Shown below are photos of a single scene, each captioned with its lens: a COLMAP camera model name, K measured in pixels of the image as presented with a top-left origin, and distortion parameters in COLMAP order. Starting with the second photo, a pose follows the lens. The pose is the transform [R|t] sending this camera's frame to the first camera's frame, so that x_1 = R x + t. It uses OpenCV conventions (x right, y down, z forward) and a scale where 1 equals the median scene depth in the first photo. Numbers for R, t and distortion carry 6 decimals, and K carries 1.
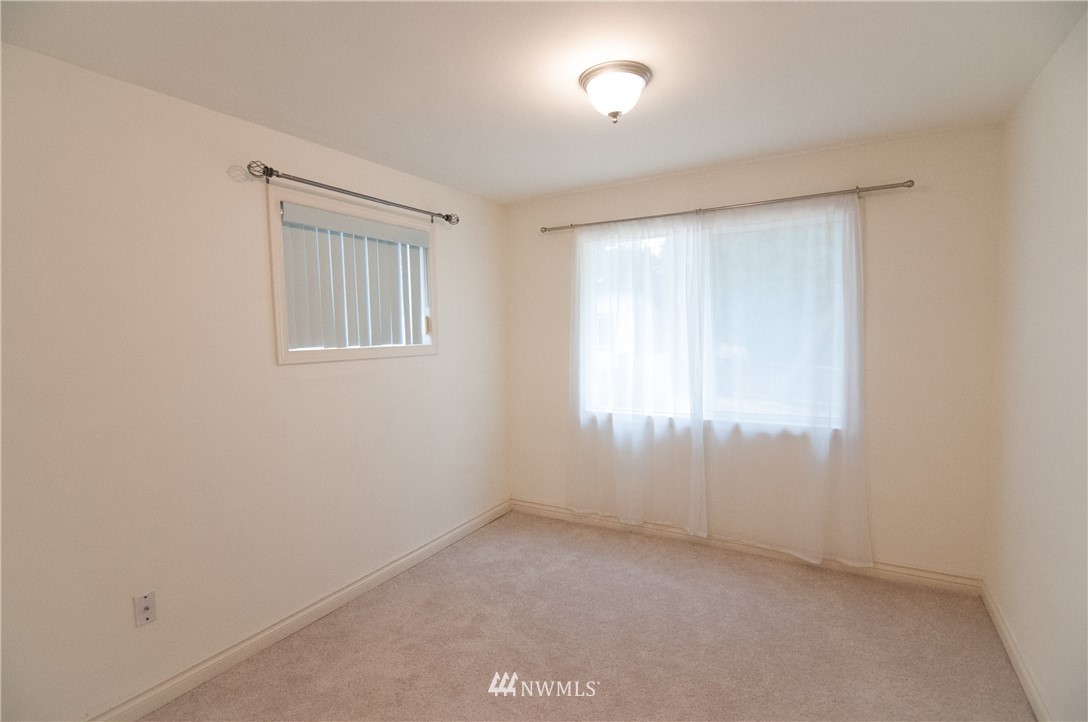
lens RADIAL K [[532.8, 0, 542.1], [0, 532.8, 362.9], [0, 0, 1]] dist [-0.014881, -0.002271]
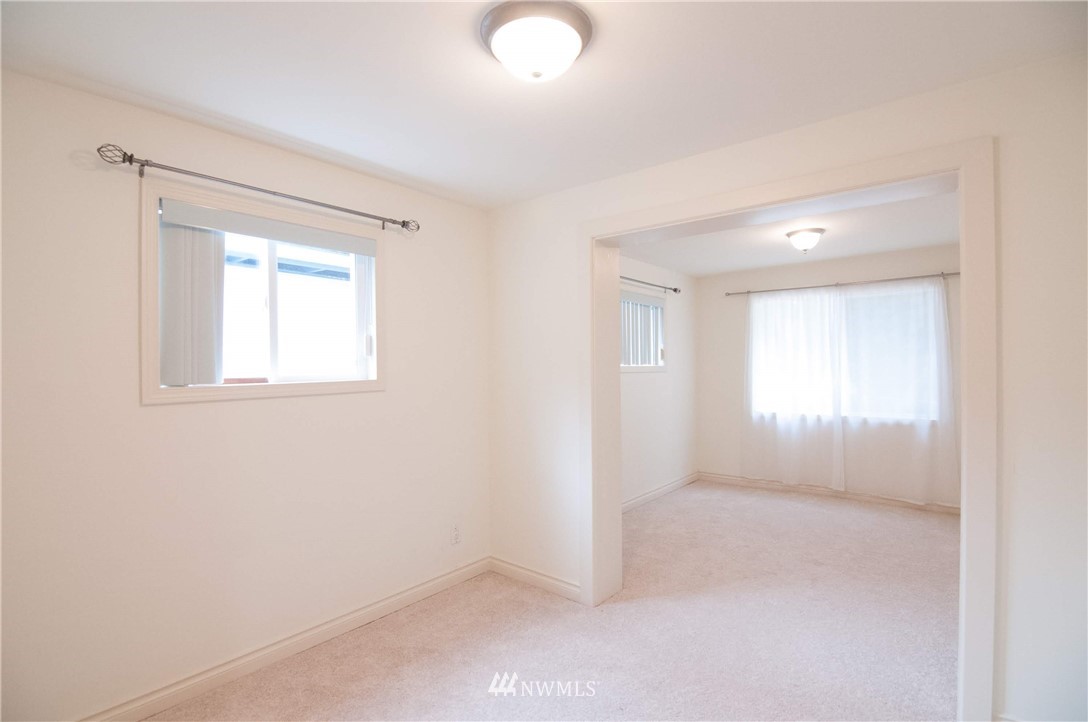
lens RADIAL K [[532.8, 0, 542.2], [0, 532.8, 365.8], [0, 0, 1]] dist [-0.014881, -0.002271]
pose [[0.987041, 0.009512, -0.160189, -0.320783], [-0.019544, 0.997936, -0.061163, 0.074020], [0.159277, 0.063501, 0.985190, -0.691957]]
